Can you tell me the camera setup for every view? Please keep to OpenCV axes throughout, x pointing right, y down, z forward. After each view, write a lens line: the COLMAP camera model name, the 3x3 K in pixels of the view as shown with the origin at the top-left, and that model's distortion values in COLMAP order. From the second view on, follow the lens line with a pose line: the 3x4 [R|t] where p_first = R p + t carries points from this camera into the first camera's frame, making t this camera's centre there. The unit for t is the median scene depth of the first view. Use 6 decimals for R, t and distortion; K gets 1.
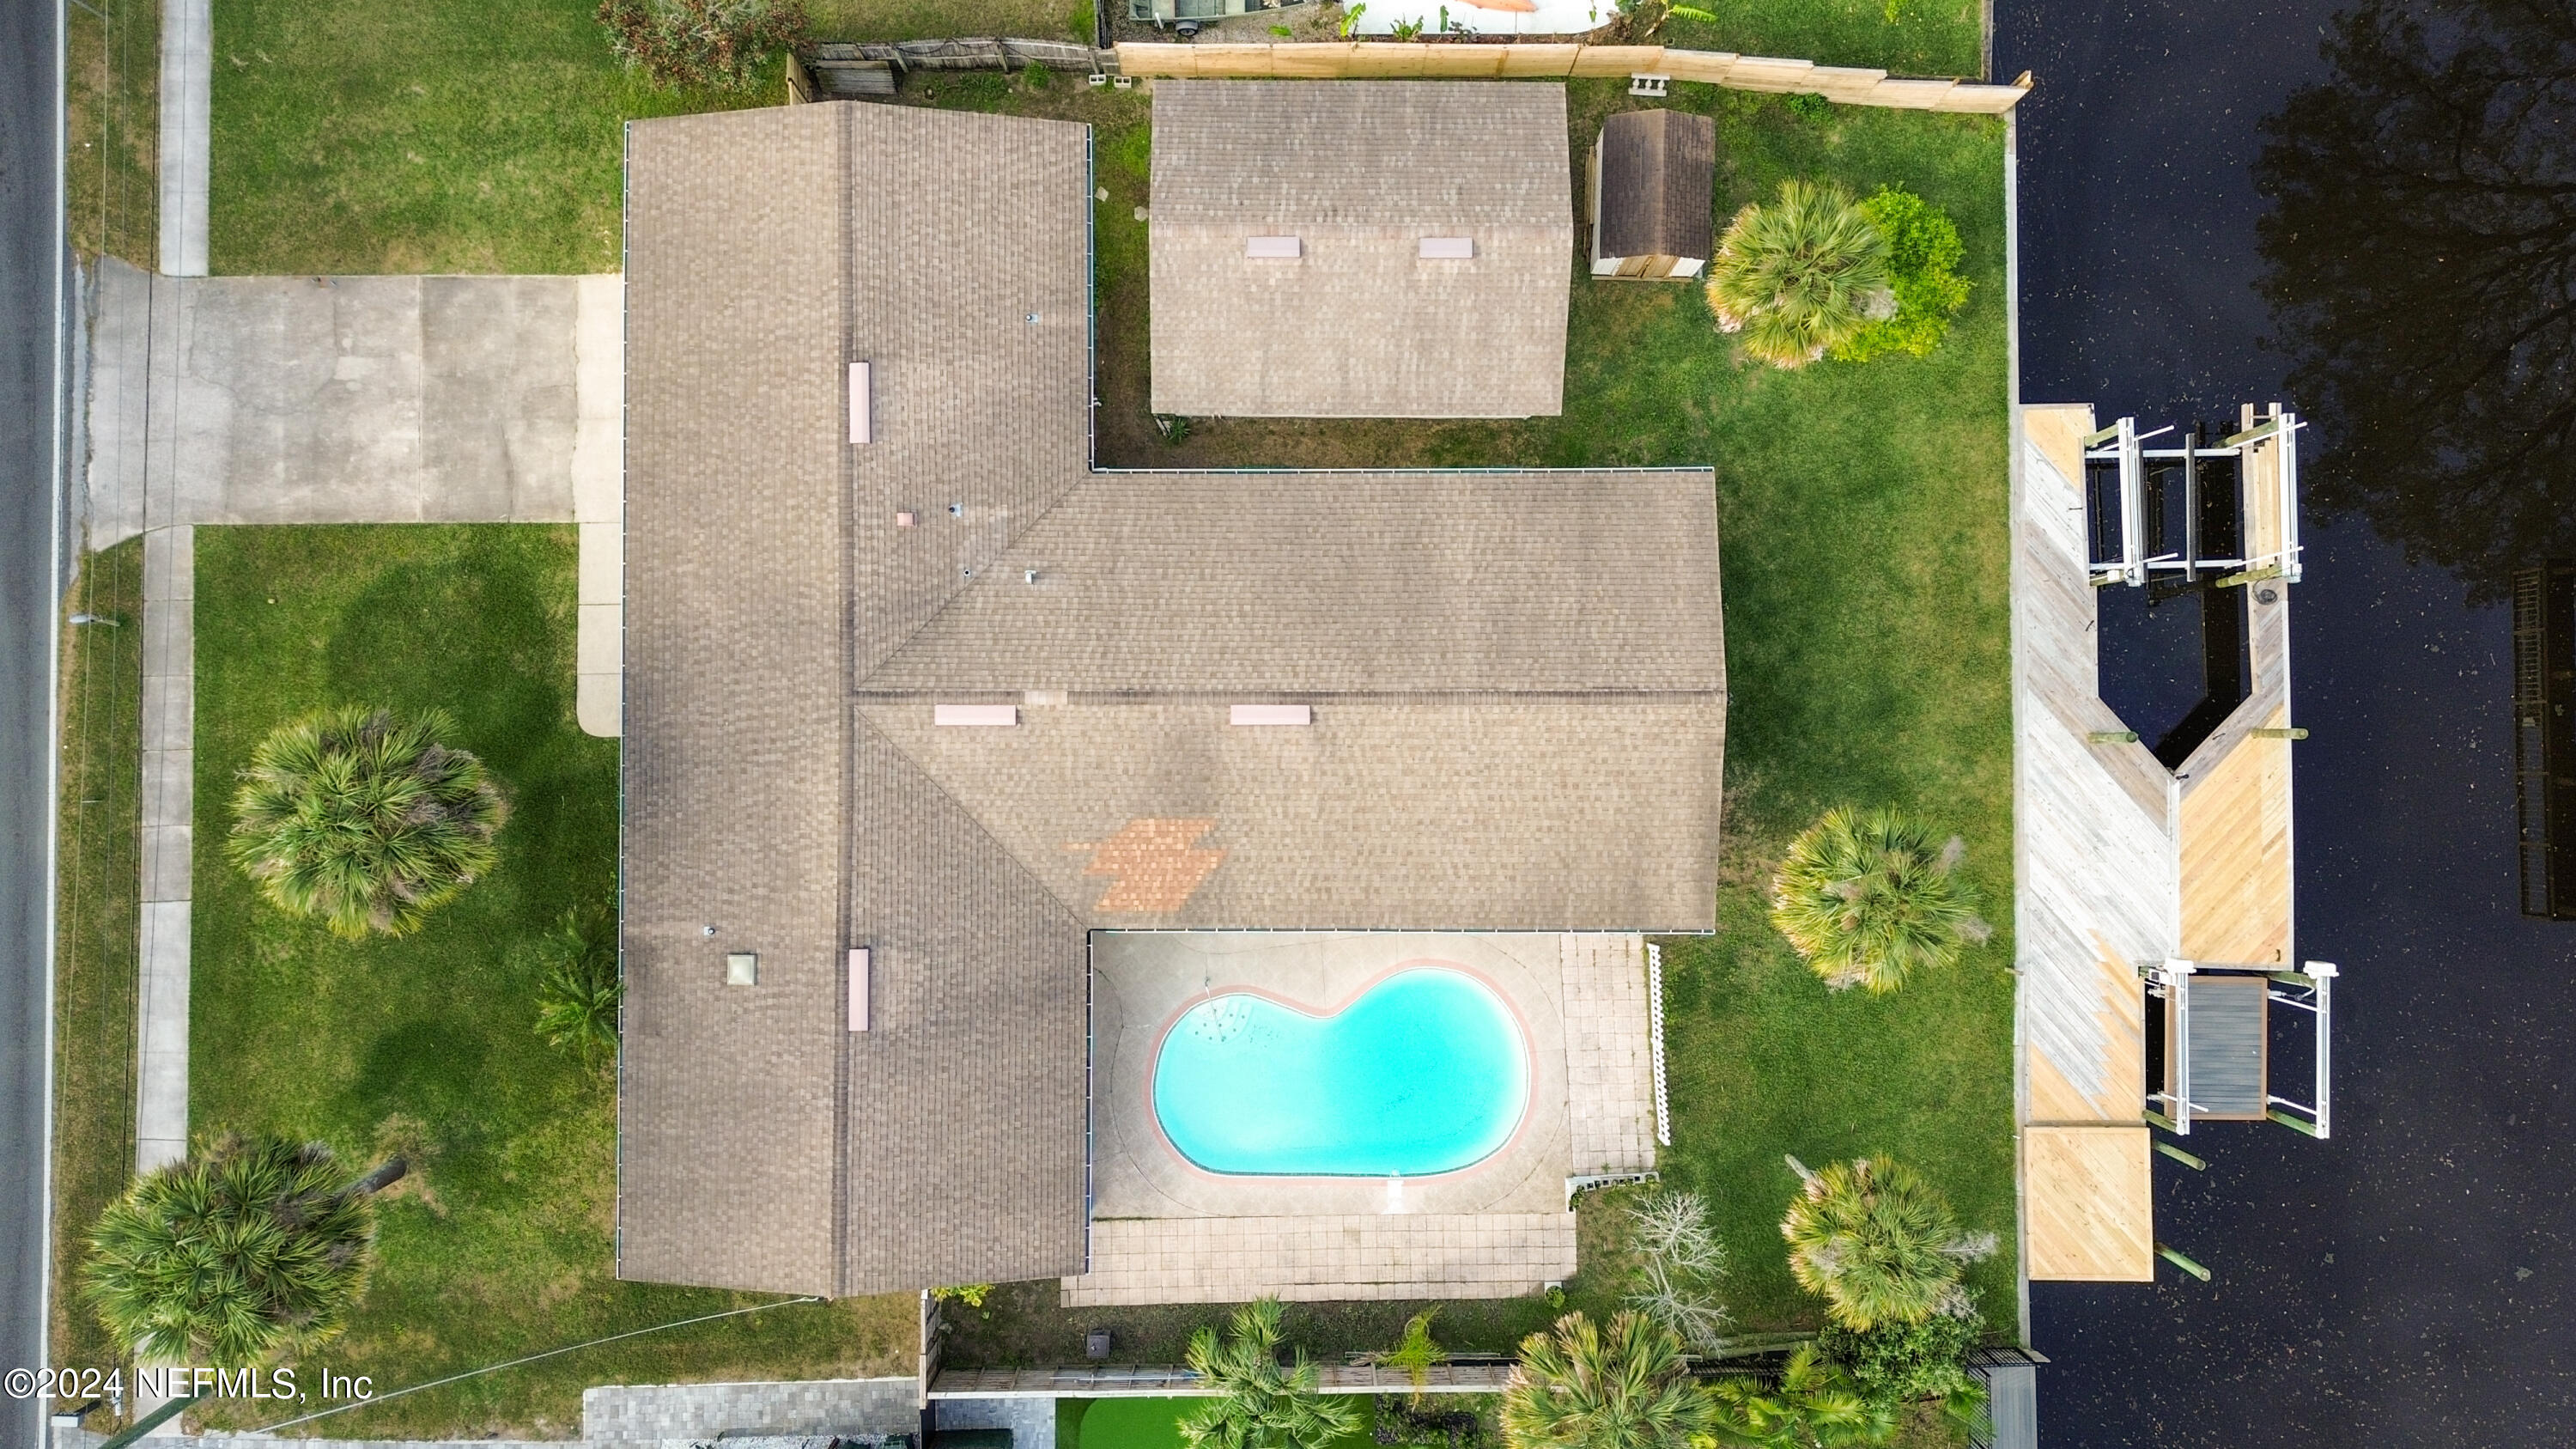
lens RADIAL K [[1849.5, 0, 1286.4], [0, 1849.5, 707.4], [0, 0, 1]] dist [0.072180, -0.070617]
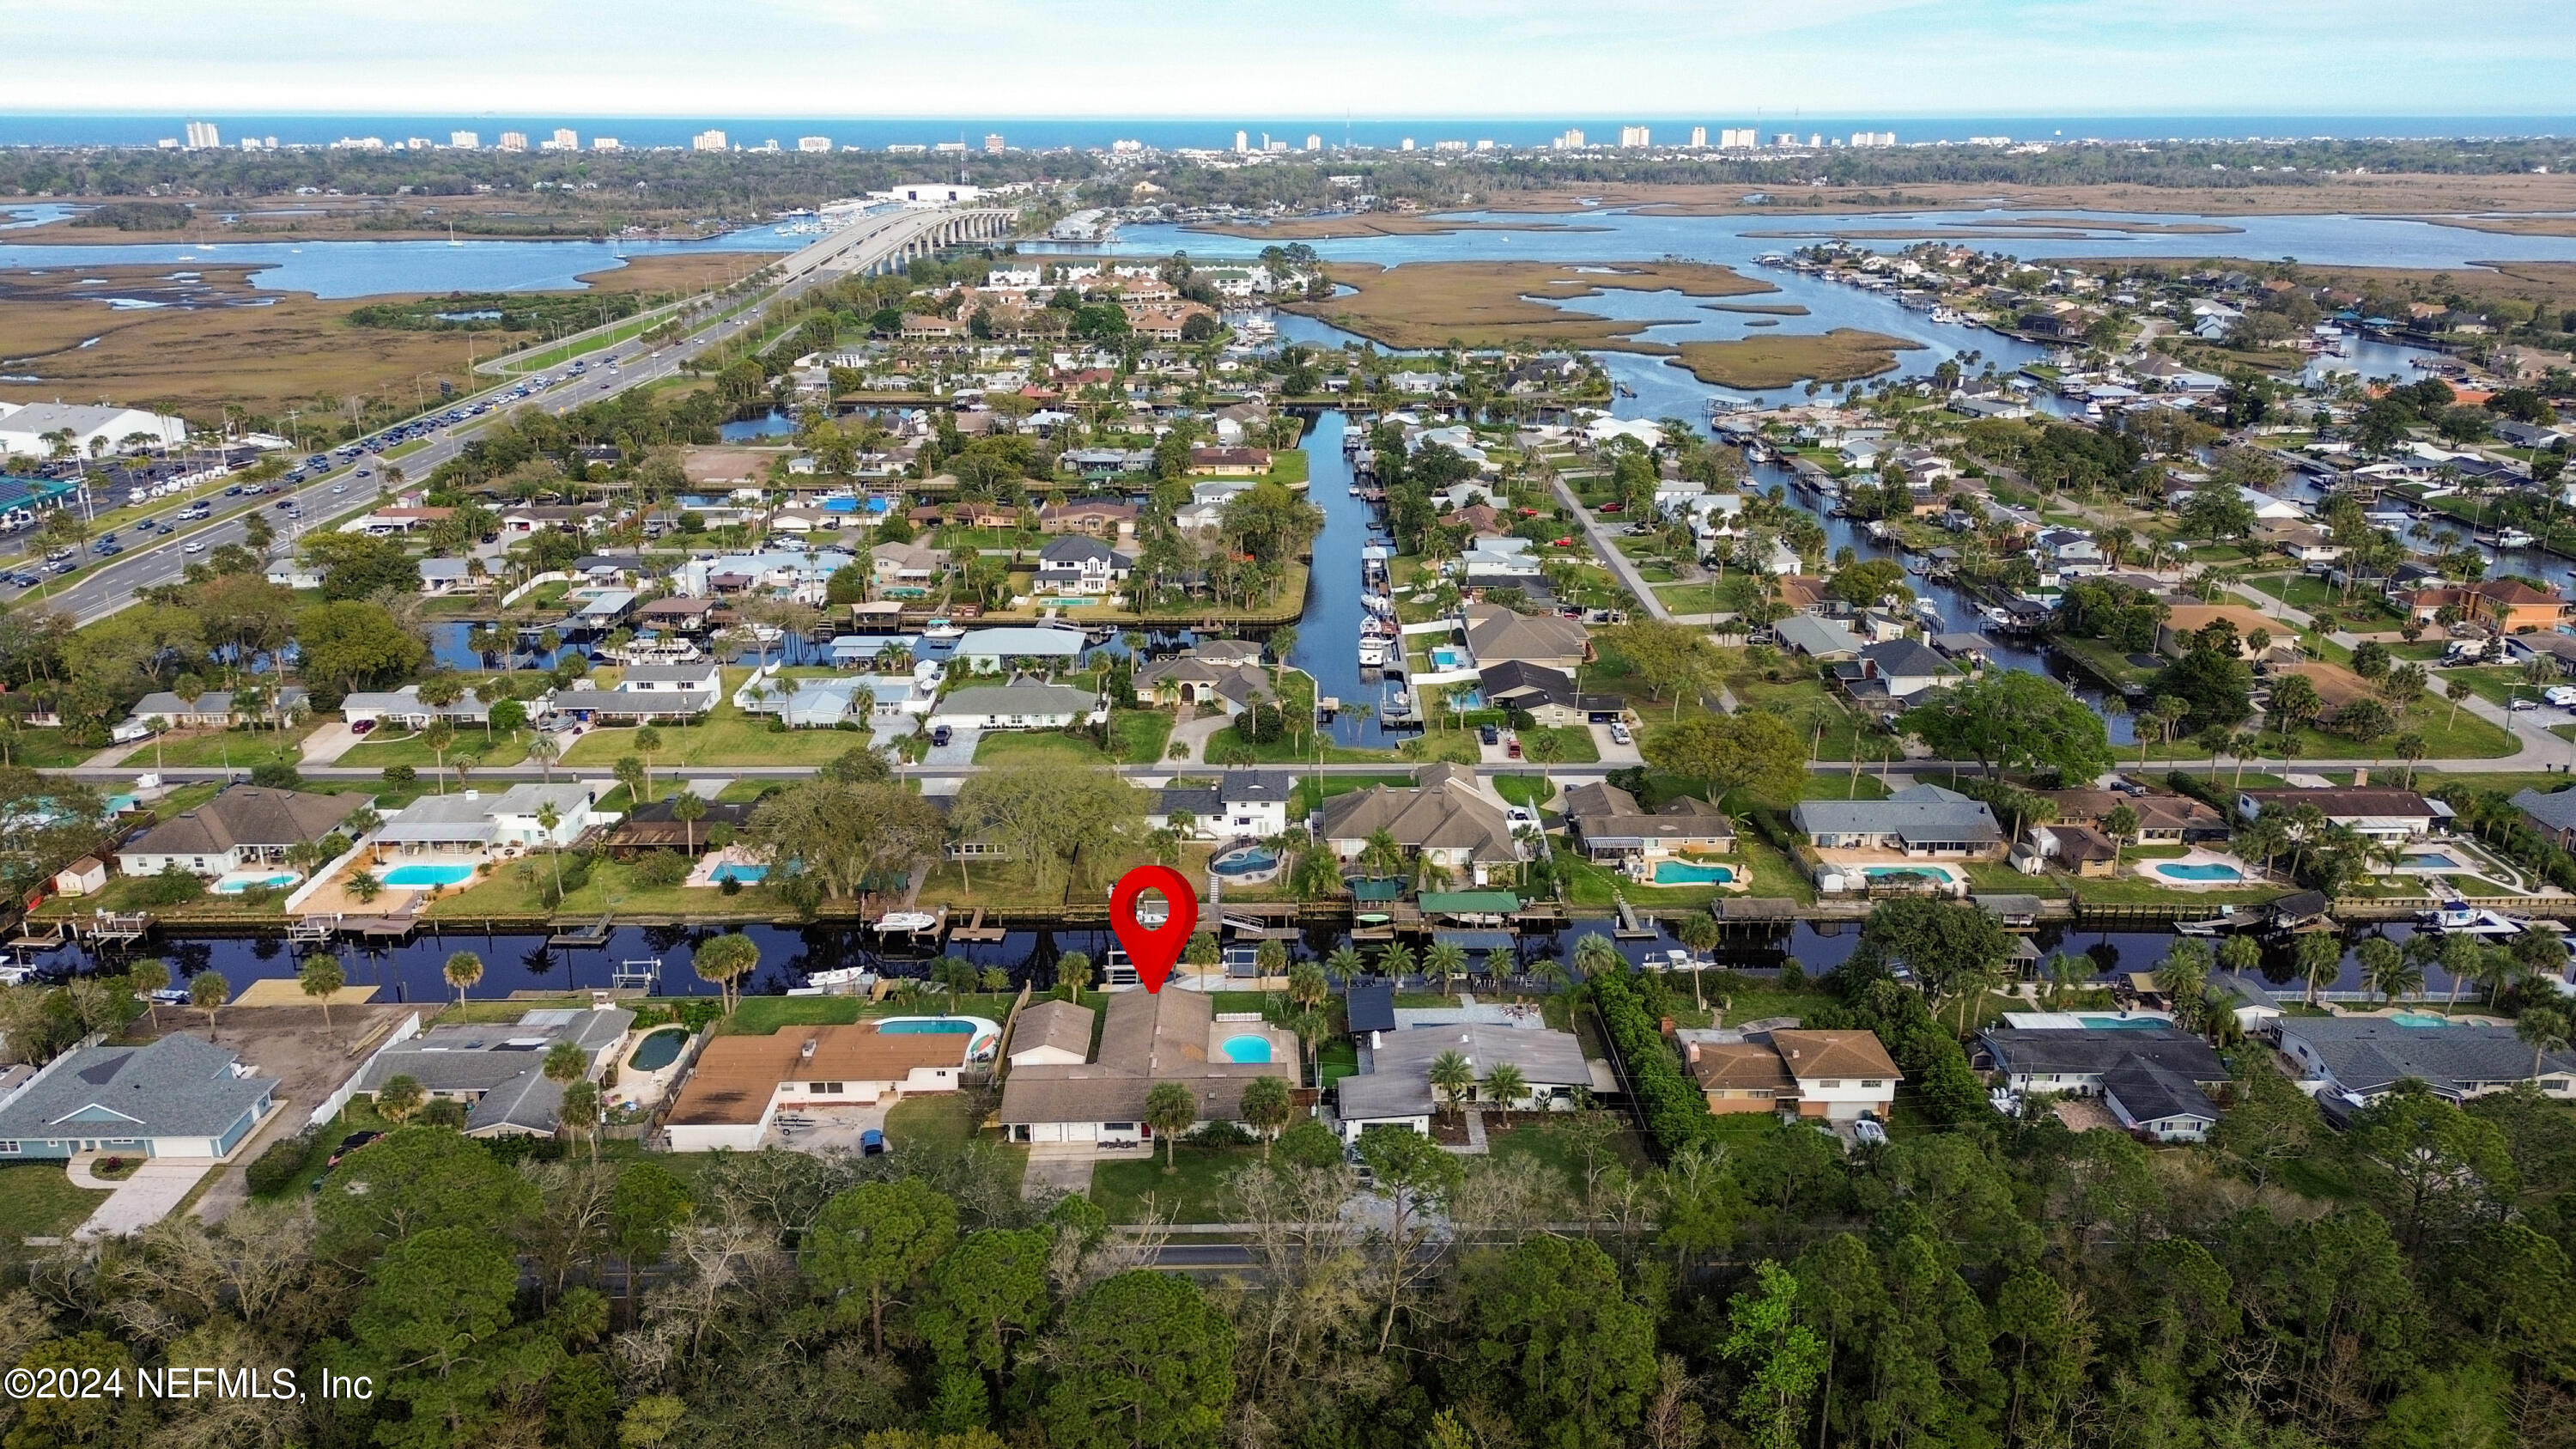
lens RADIAL K [[1820.3, 0, 1288.0], [0, 1820.3, 724.5], [0, 0, 1]] dist [0.084244, -0.096320]
pose [[-0.007667, -0.317099, 0.948361, -3.608197], [0.999625, 0.022488, 0.015601, 0.210813], [-0.026274, 0.948126, 0.316808, -1.001018]]
